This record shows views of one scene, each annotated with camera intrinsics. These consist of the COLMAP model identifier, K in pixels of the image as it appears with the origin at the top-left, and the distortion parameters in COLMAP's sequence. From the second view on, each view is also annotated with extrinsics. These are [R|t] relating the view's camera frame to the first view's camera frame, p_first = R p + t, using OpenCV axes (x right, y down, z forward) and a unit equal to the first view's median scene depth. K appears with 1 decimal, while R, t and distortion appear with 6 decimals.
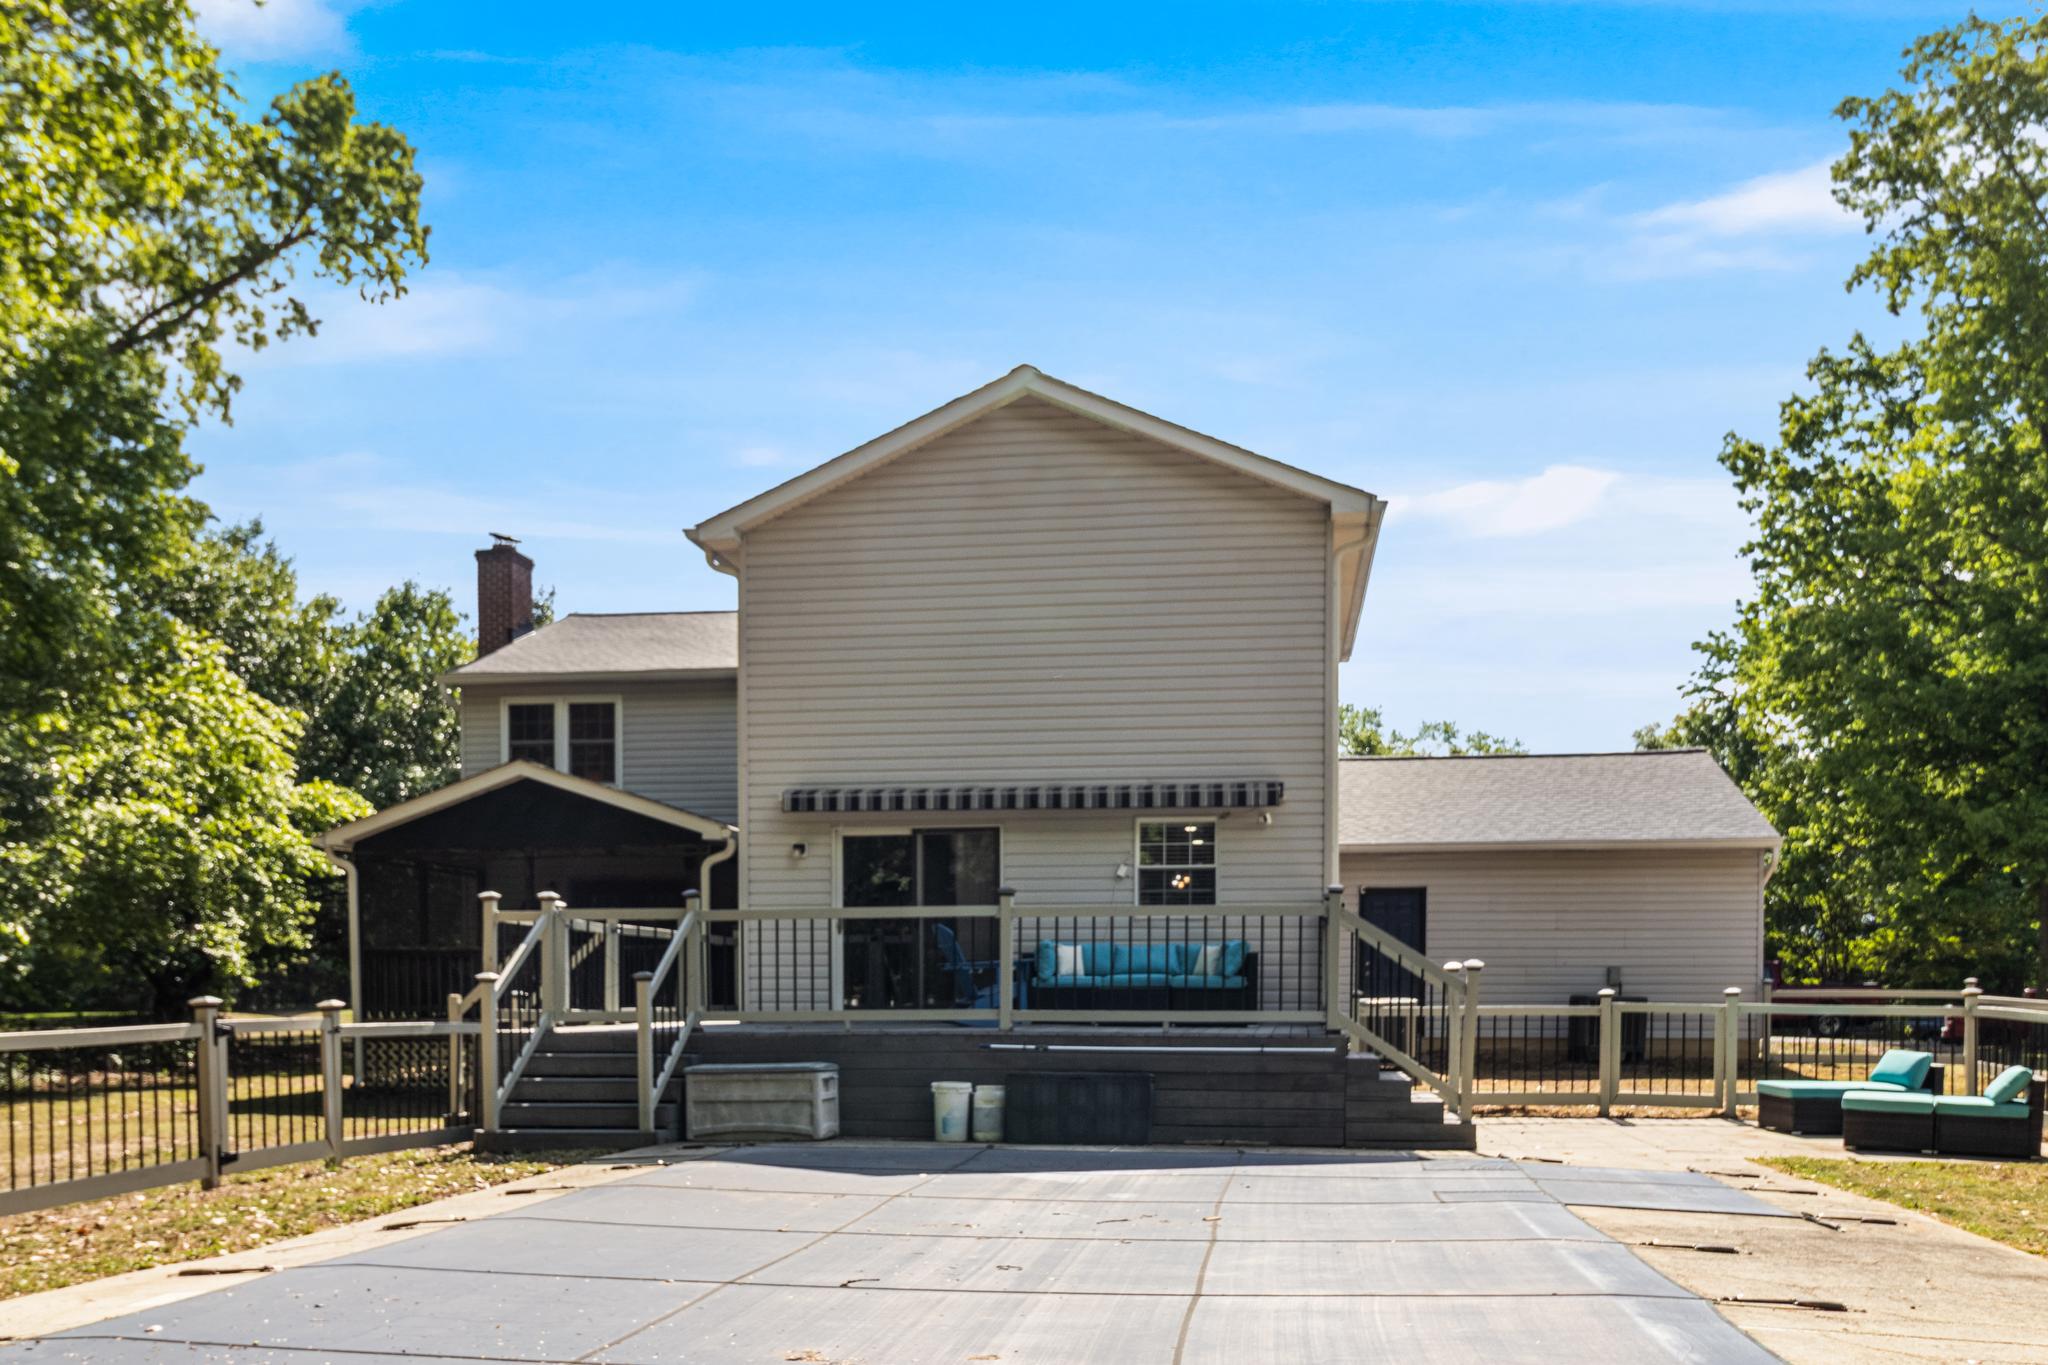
lens RADIAL K [[1715.6, 0, 982.3], [0, 1715.6, 1021.8], [0, 0, 1]] dist [0.012755, -0.006223]
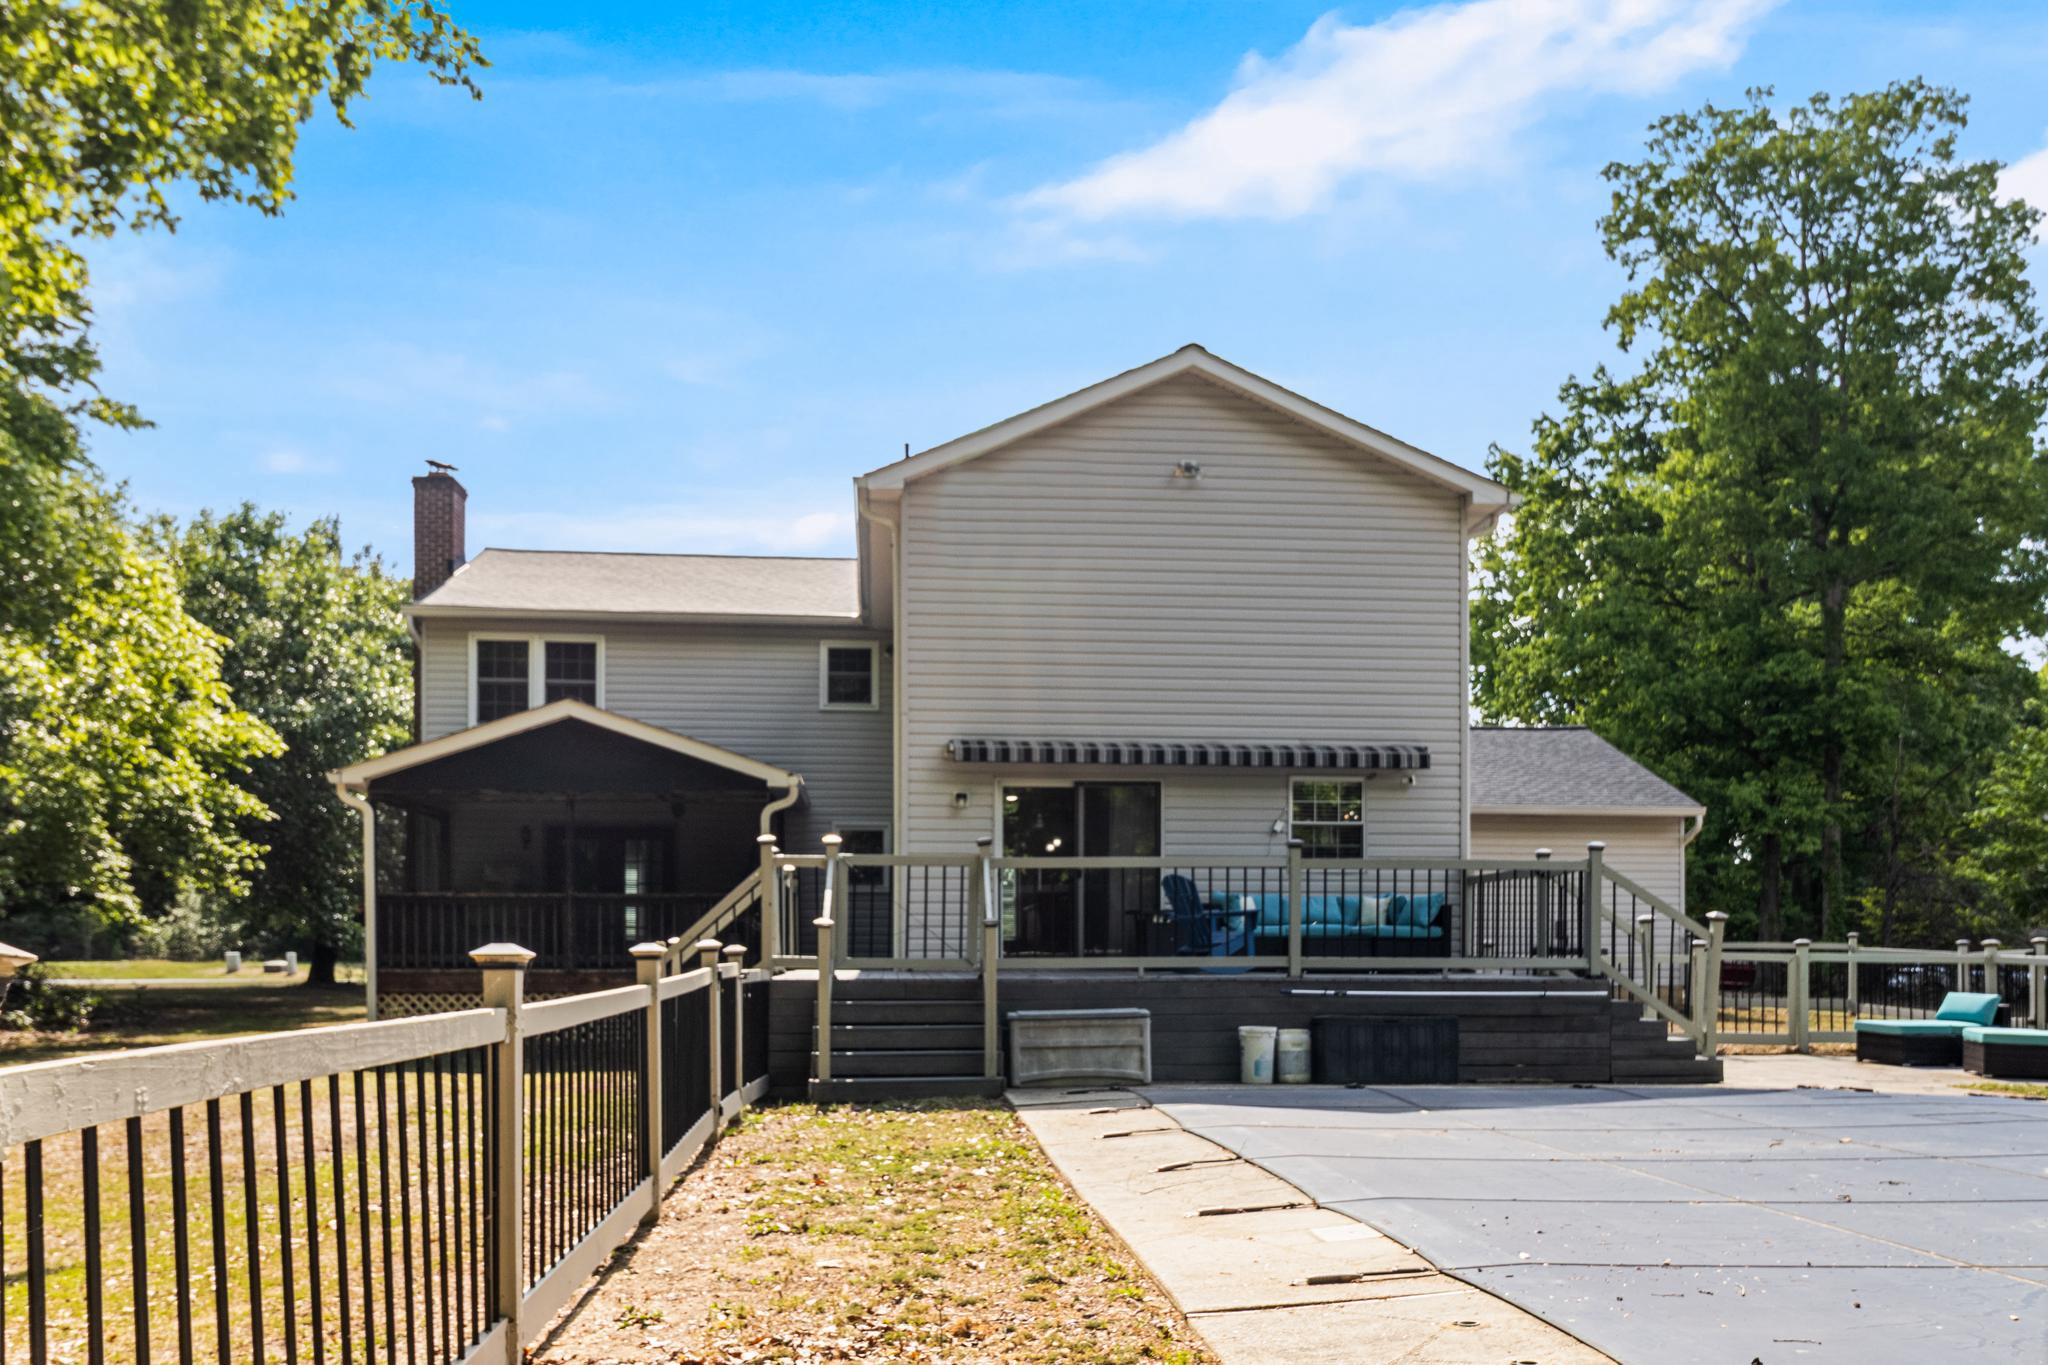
lens RADIAL K [[1715.6, 0, 980.2], [0, 1715.6, 913.9], [0, 0, 1]] dist [0.012755, -0.006223]
pose [[0.971813, 0.006319, 0.235670, -0.330528], [0.002413, 0.999322, -0.036747, 0.003864], [-0.235742, 0.036279, 0.971138, 0.022267]]
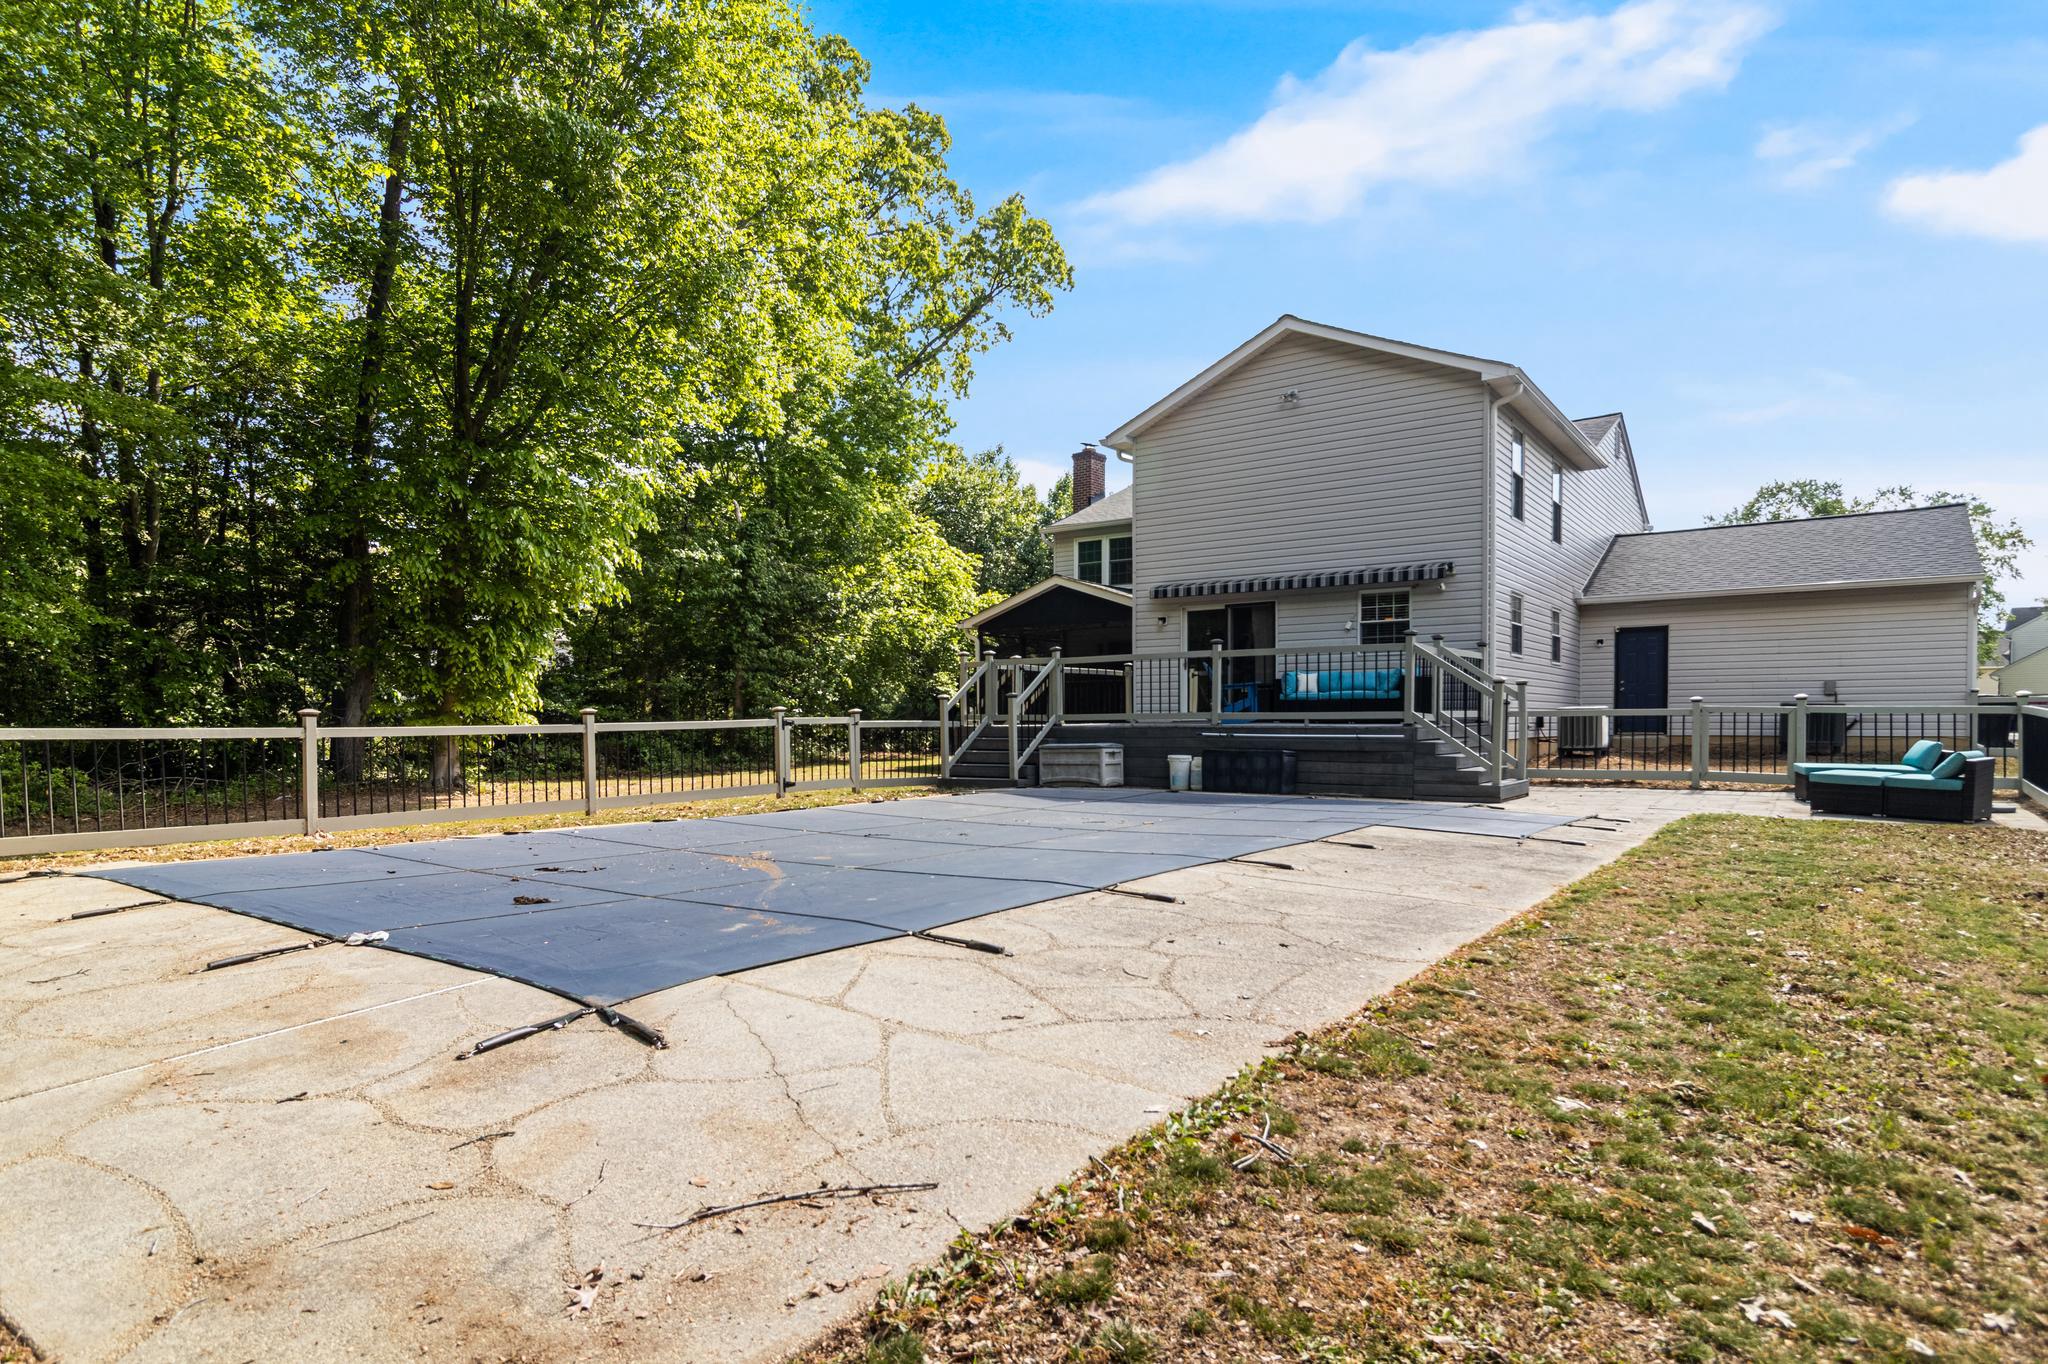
lens RADIAL K [[1110.0, 0, 988.4], [0, 1110.0, 729.3], [0, 0, 1]] dist [0.000988, 0.000578]
pose [[0.884277, 0.000892, -0.466963, 0.255177], [-0.001567, 0.999998, -0.001058, 0.008547], [0.466961, 0.001667, 0.884276, -0.050766]]
